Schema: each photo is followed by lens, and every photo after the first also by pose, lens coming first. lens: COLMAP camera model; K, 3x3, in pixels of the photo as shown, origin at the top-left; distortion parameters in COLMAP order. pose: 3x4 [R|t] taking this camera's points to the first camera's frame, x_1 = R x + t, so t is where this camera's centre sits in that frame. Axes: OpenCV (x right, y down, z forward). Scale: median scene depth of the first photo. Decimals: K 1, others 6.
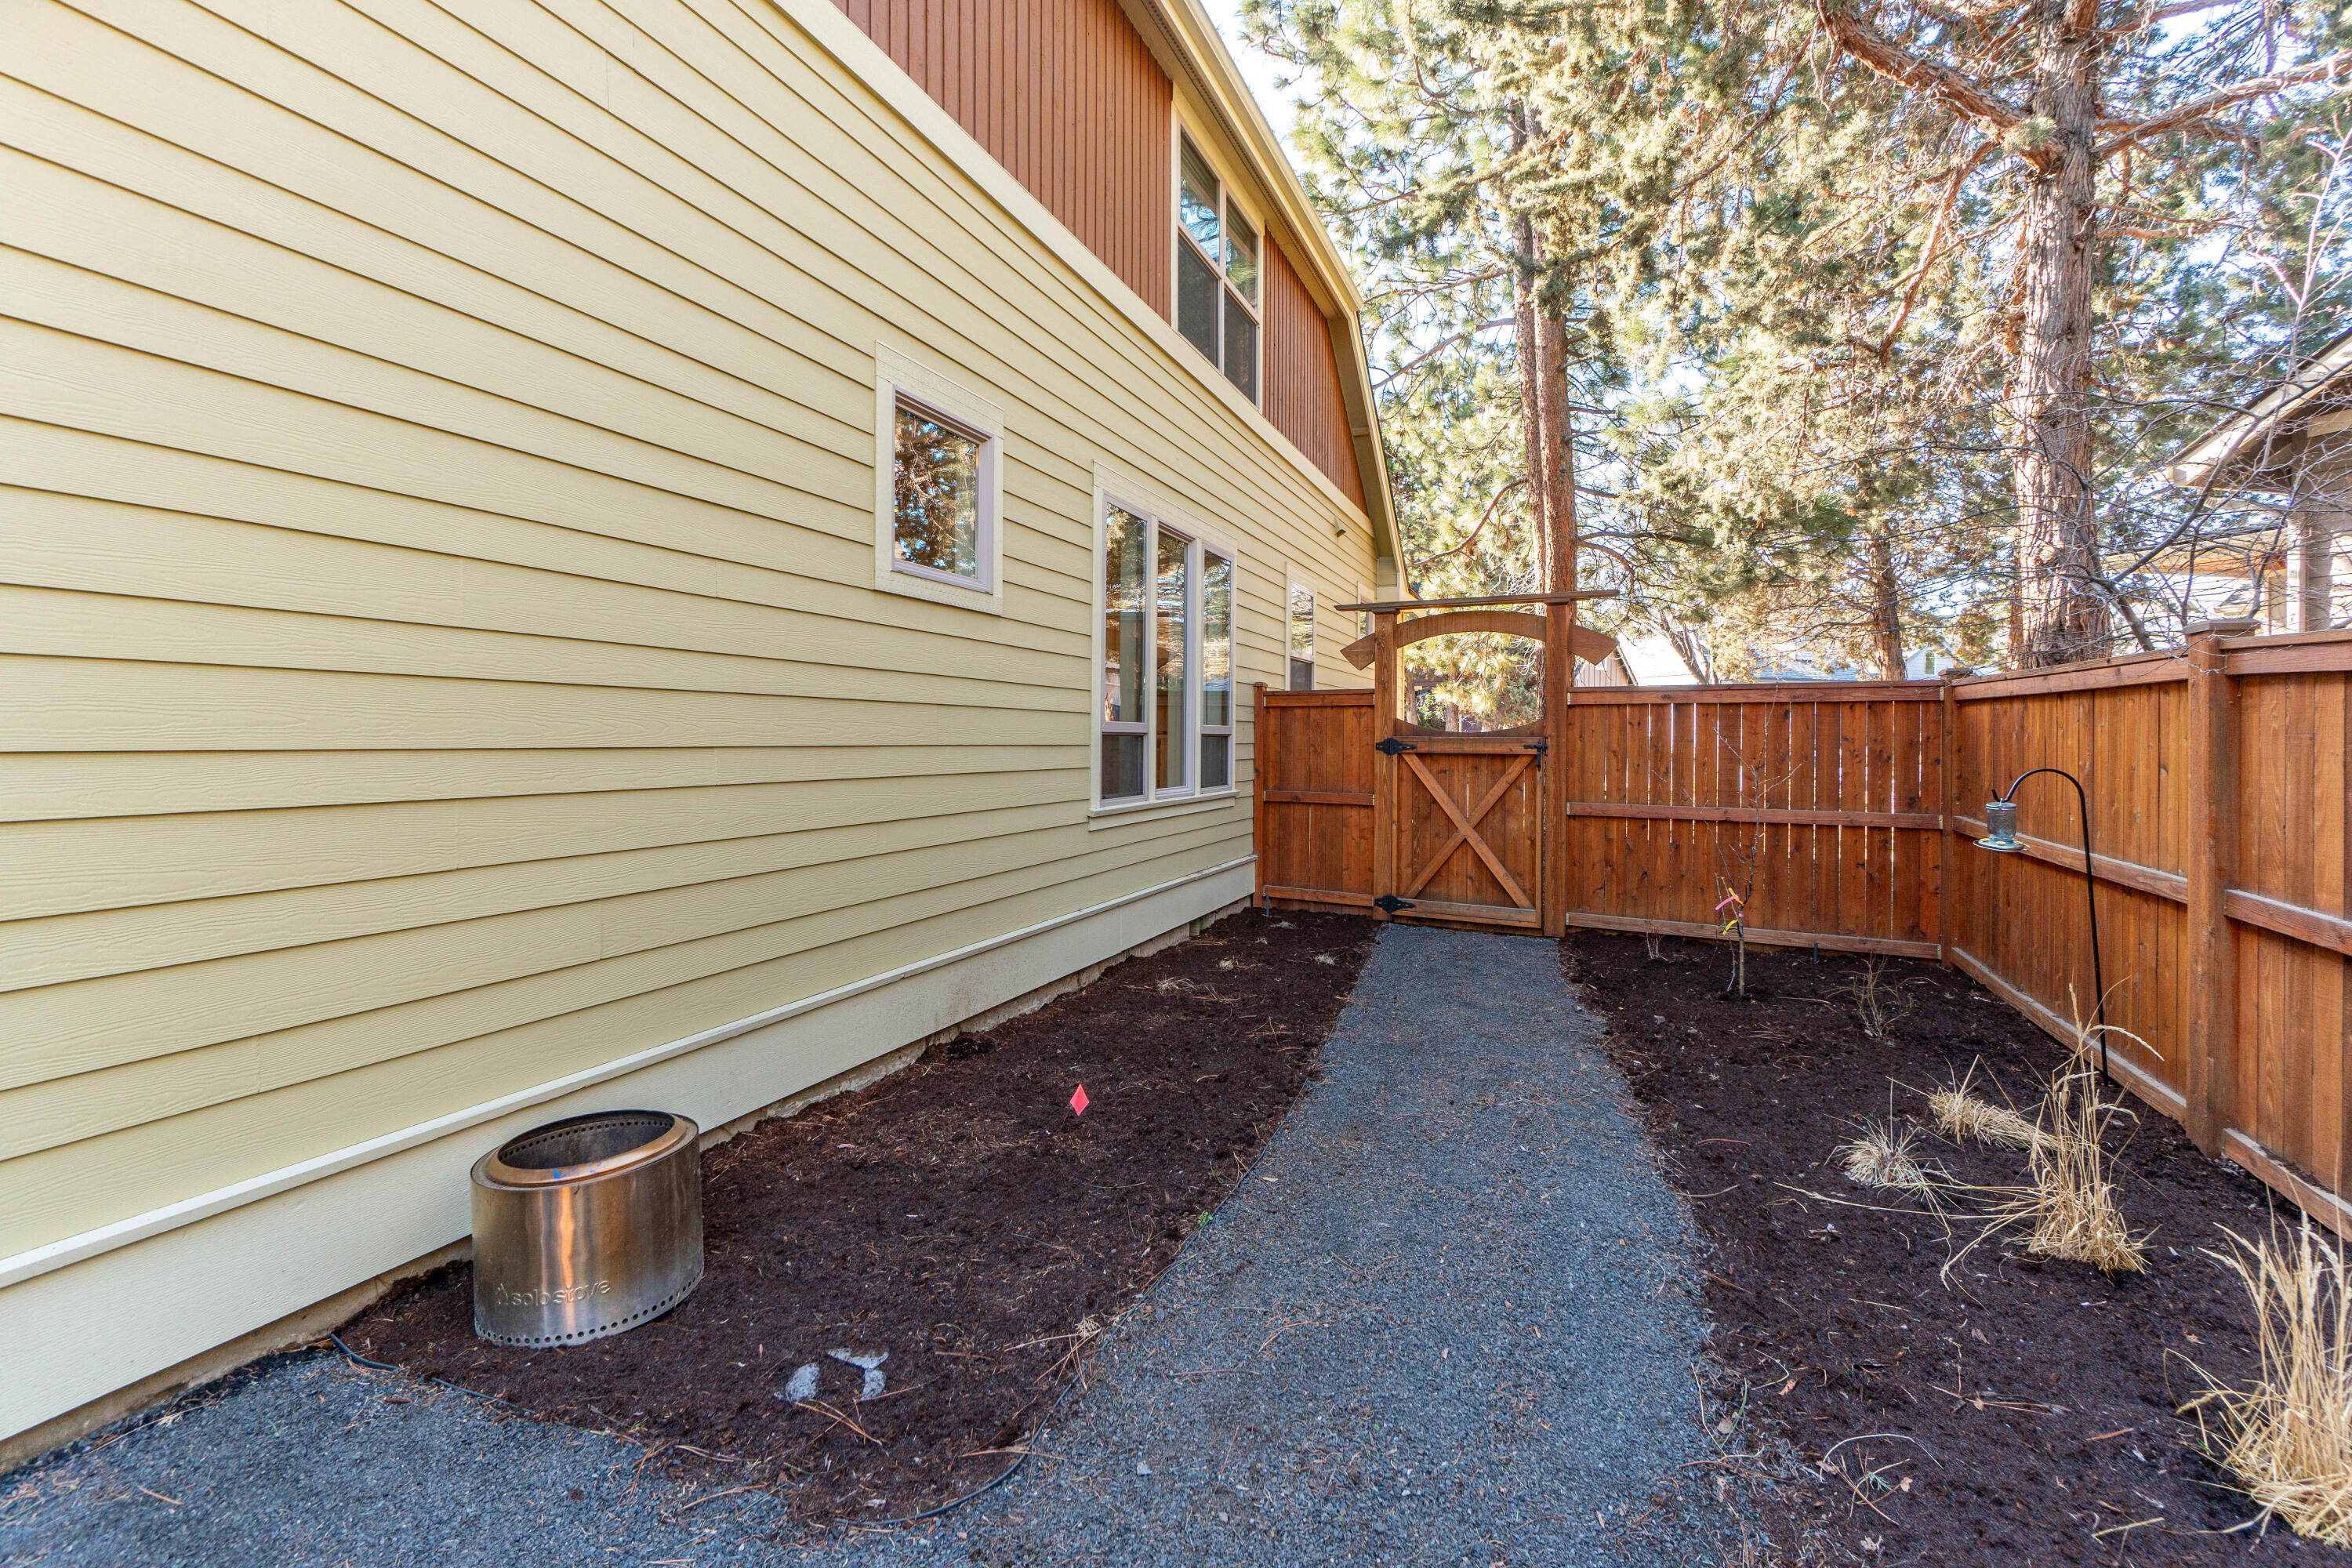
lens RADIAL K [[1007.5, 0, 1204.1], [0, 1007.5, 739.0], [0, 0, 1]] dist [-0.007443, 0.001835]
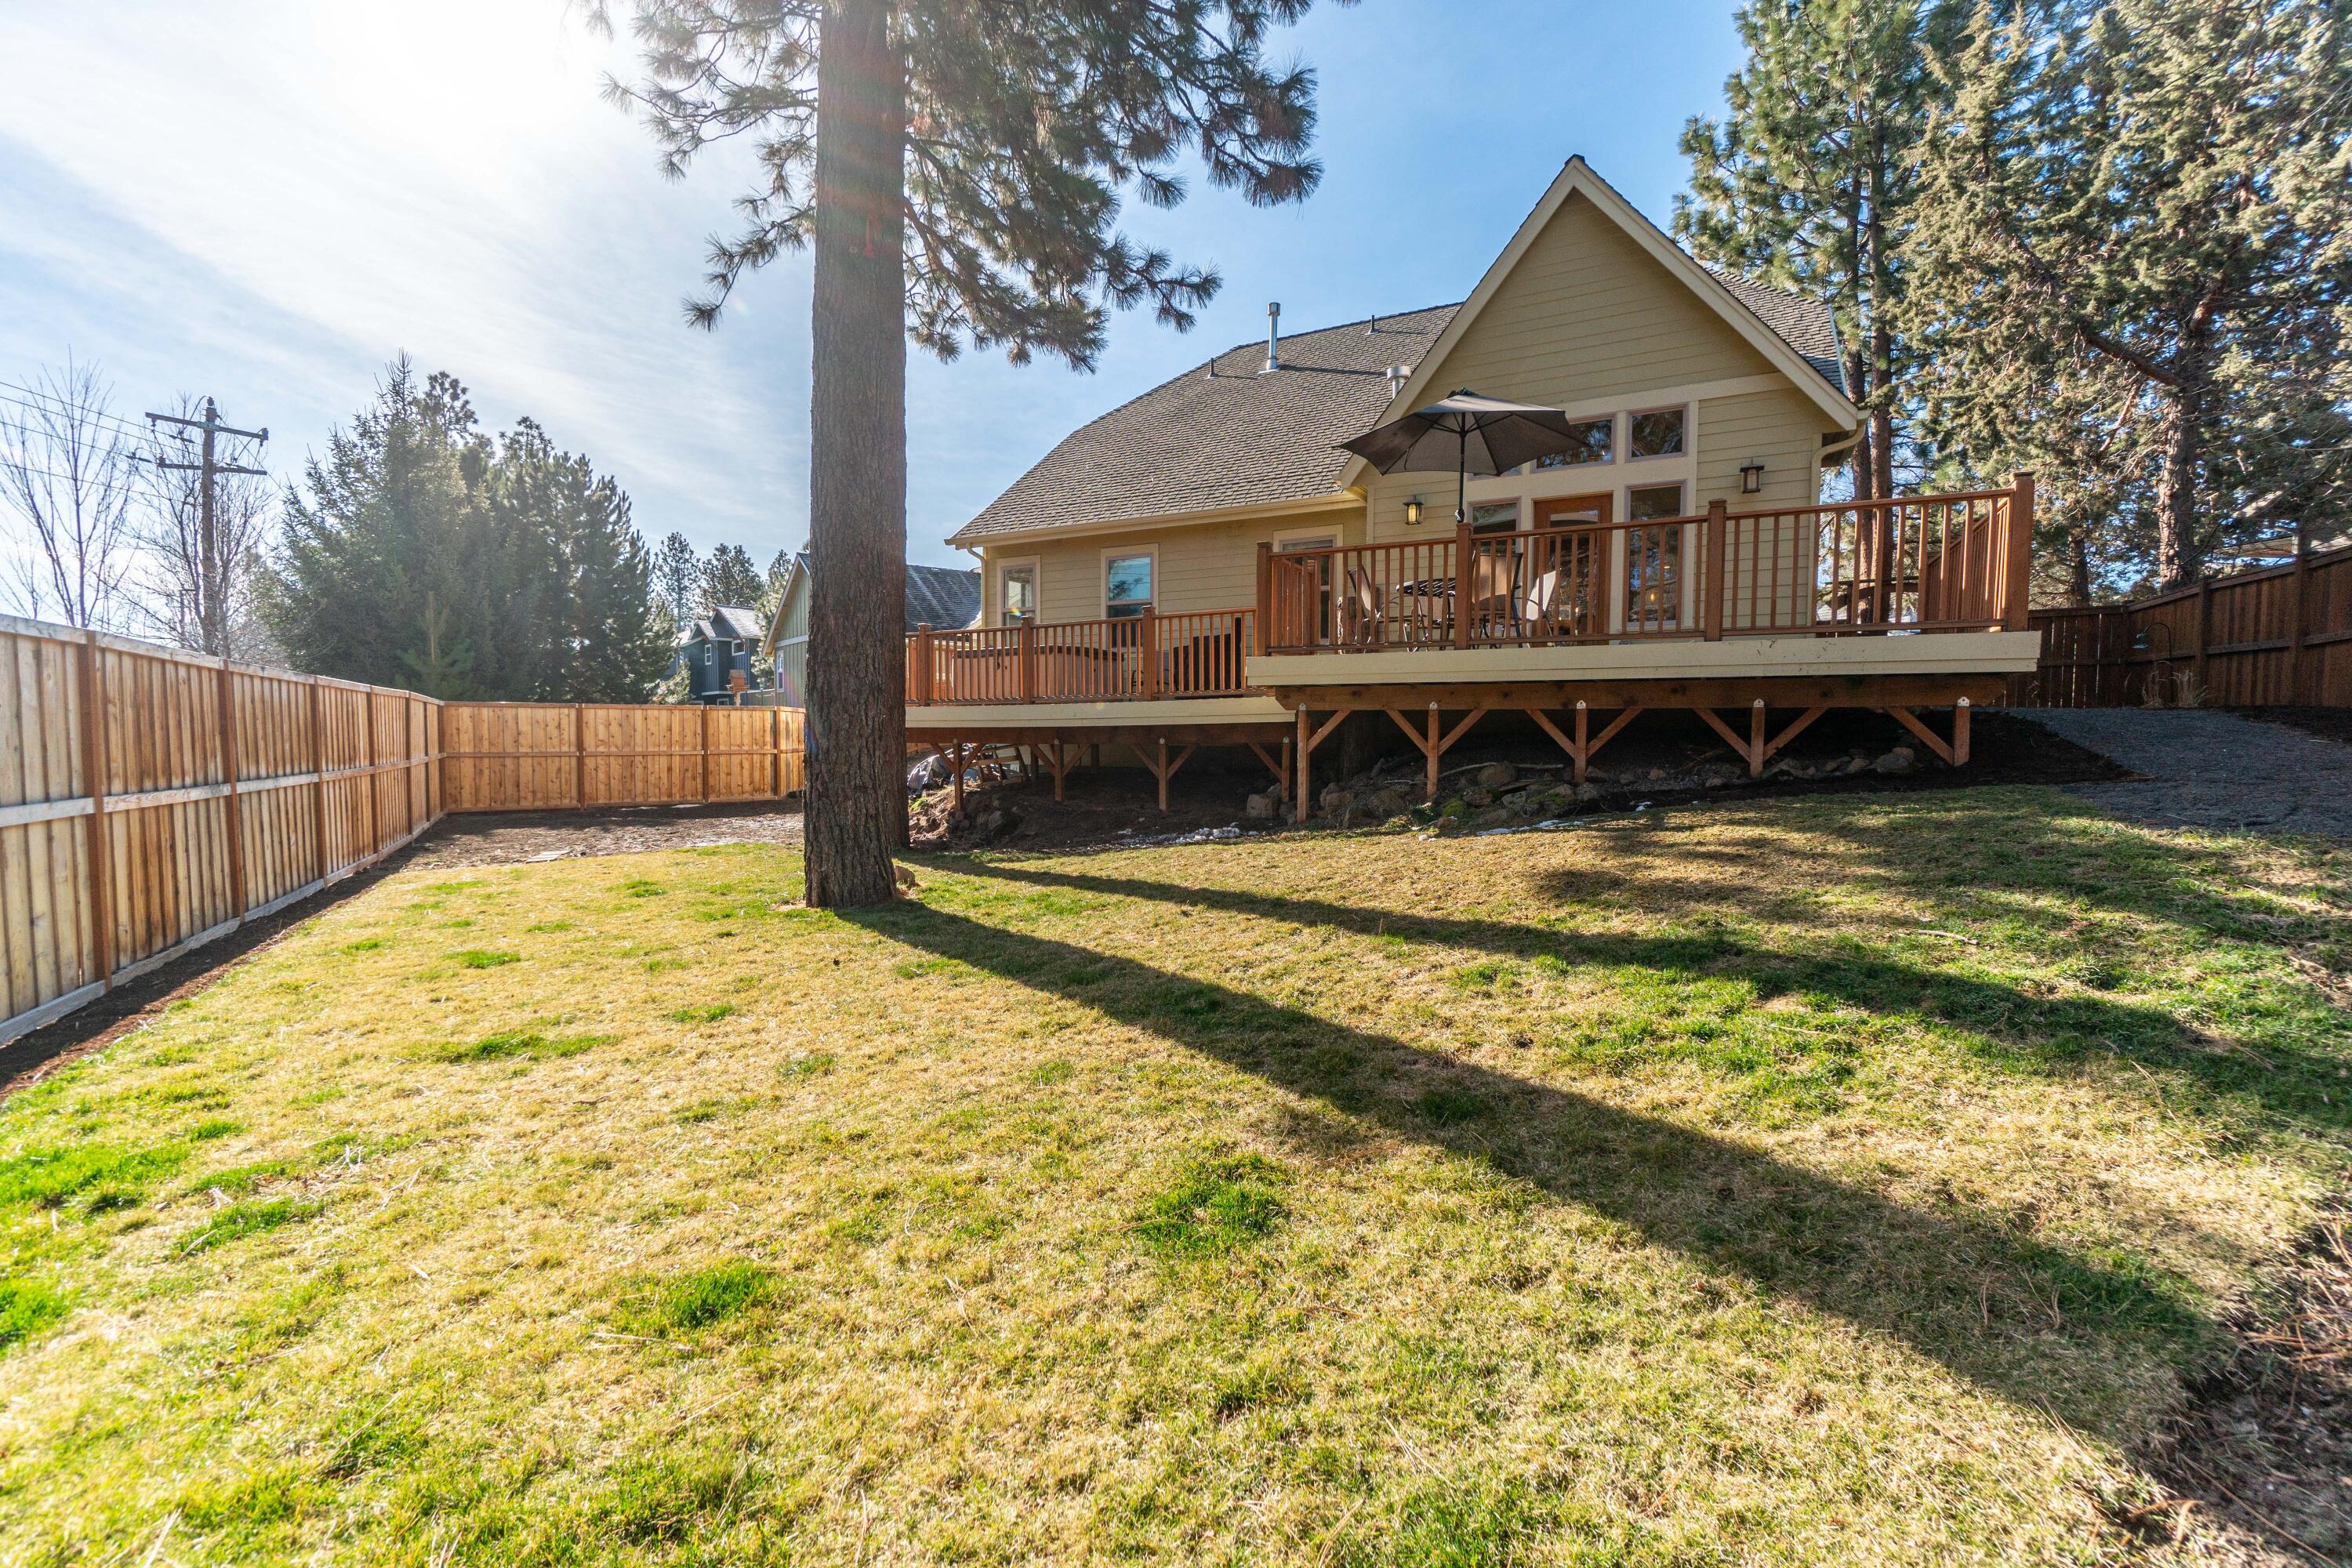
lens RADIAL K [[1007.5, 0, 1169.0], [0, 1007.5, 784.5], [0, 0, 1]] dist [-0.007443, 0.001835]
pose [[0.993054, 0.004650, -0.117567, -0.760865], [0.000850, 0.998909, 0.046689, 0.154251], [0.117656, -0.046465, 0.991967, -1.020172]]
